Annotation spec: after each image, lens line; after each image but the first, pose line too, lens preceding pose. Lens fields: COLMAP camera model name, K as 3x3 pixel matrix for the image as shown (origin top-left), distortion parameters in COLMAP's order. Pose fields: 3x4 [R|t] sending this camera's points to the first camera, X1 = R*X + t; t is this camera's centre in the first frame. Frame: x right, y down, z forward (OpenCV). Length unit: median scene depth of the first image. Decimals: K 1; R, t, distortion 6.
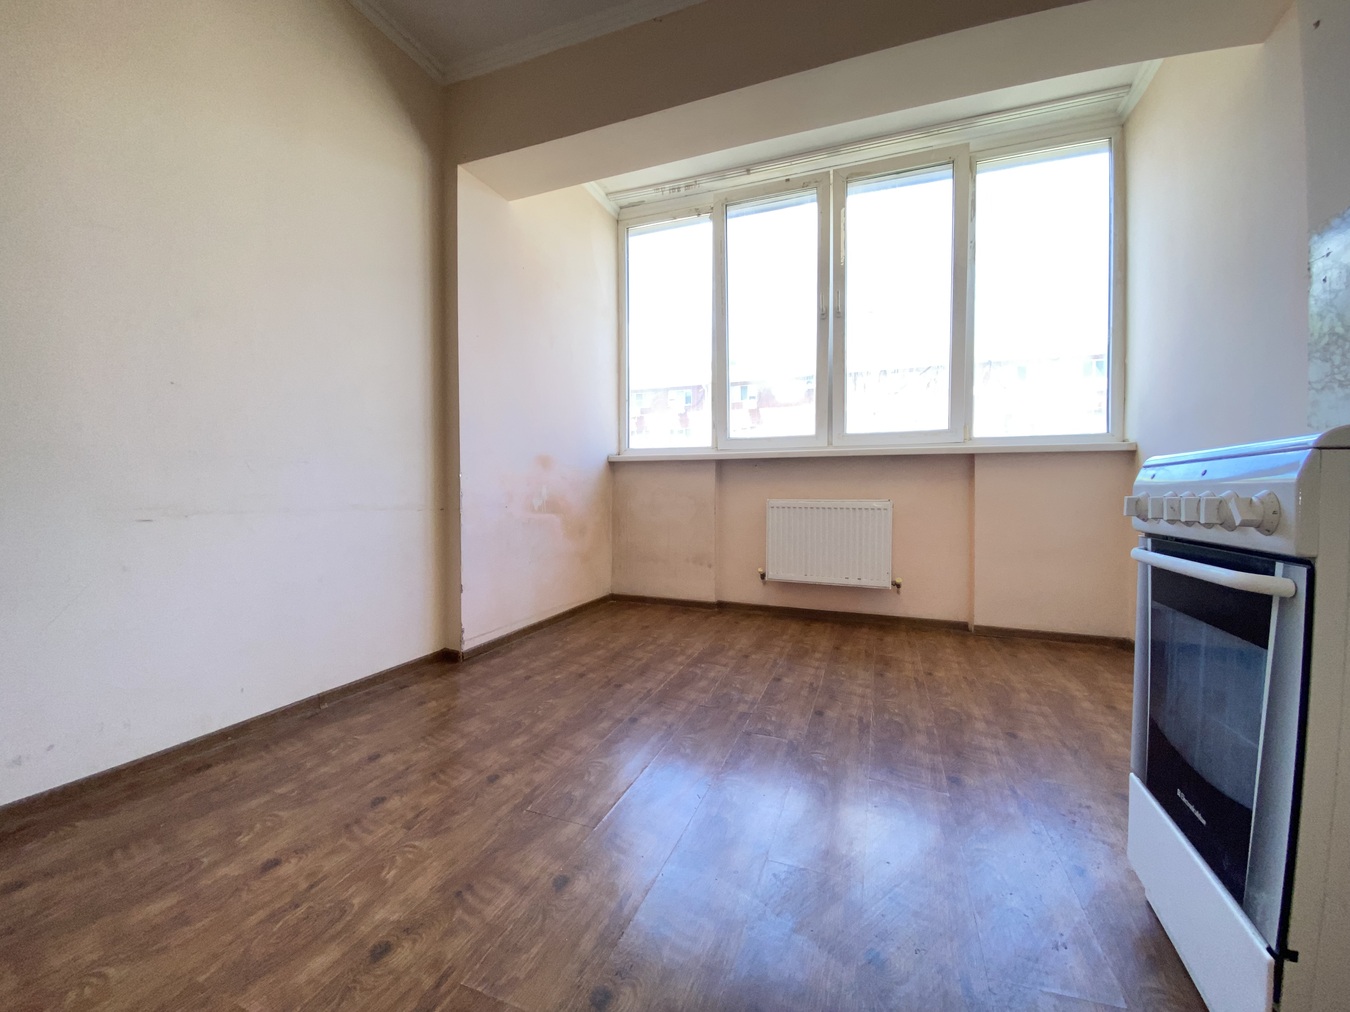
lens RADIAL K [[543.2, 0, 663.7], [0, 543.2, 505.3], [0, 0, 1]] dist [0.011600, -0.013930]
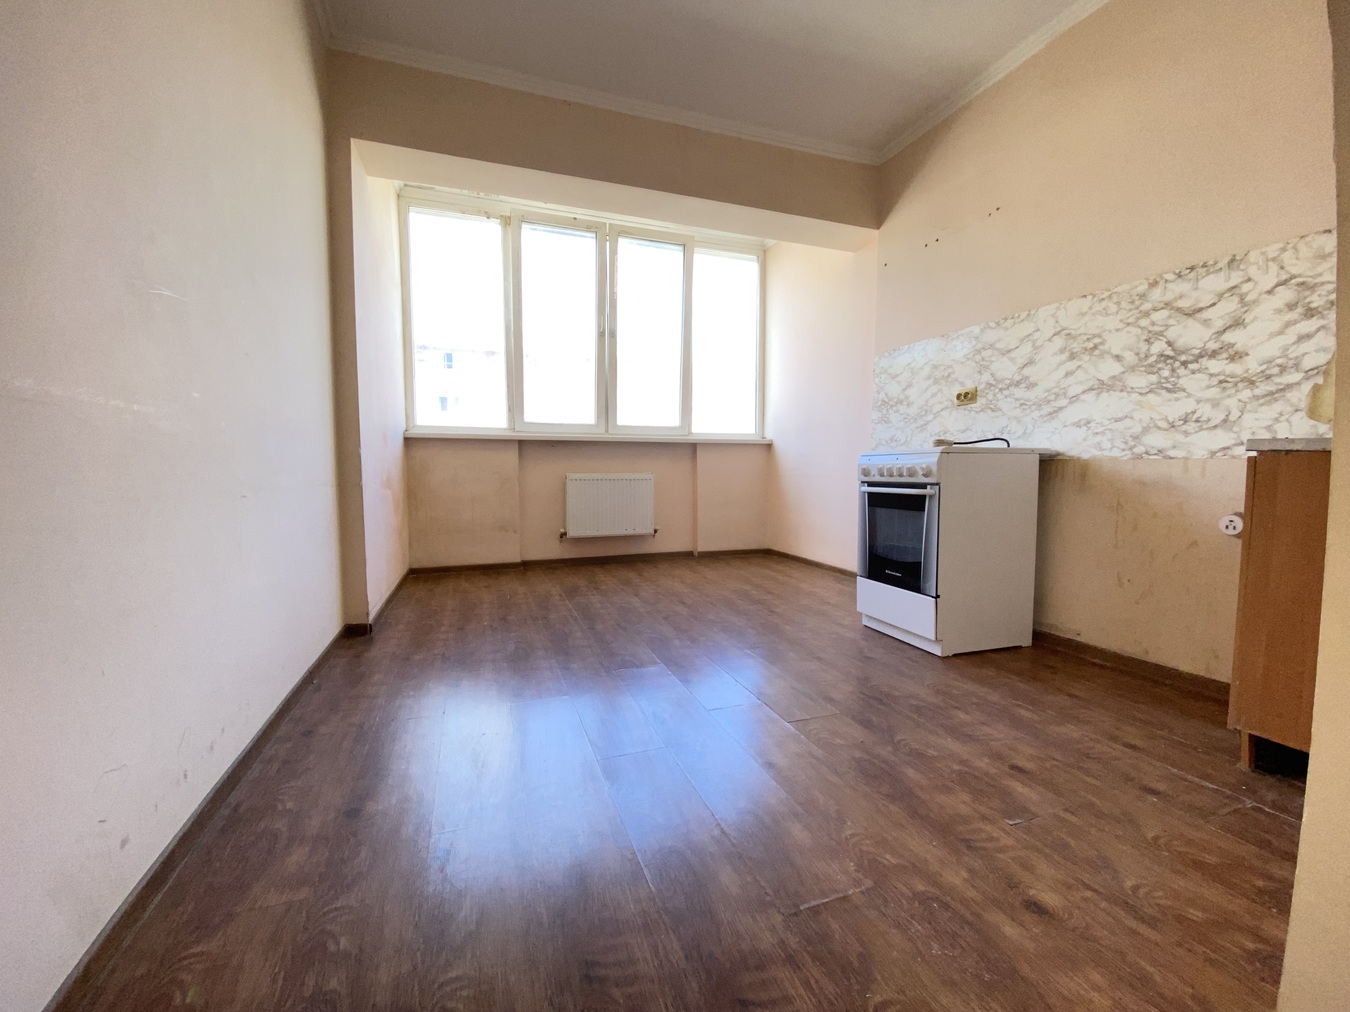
lens RADIAL K [[543.2, 0, 665.6], [0, 543.2, 501.4], [0, 0, 1]] dist [0.011600, -0.013930]
pose [[0.758598, -0.041582, 0.650230, -0.562806], [0.019861, 0.998973, 0.040713, 0.008381], [-0.651256, -0.017971, 0.758645, -0.126823]]
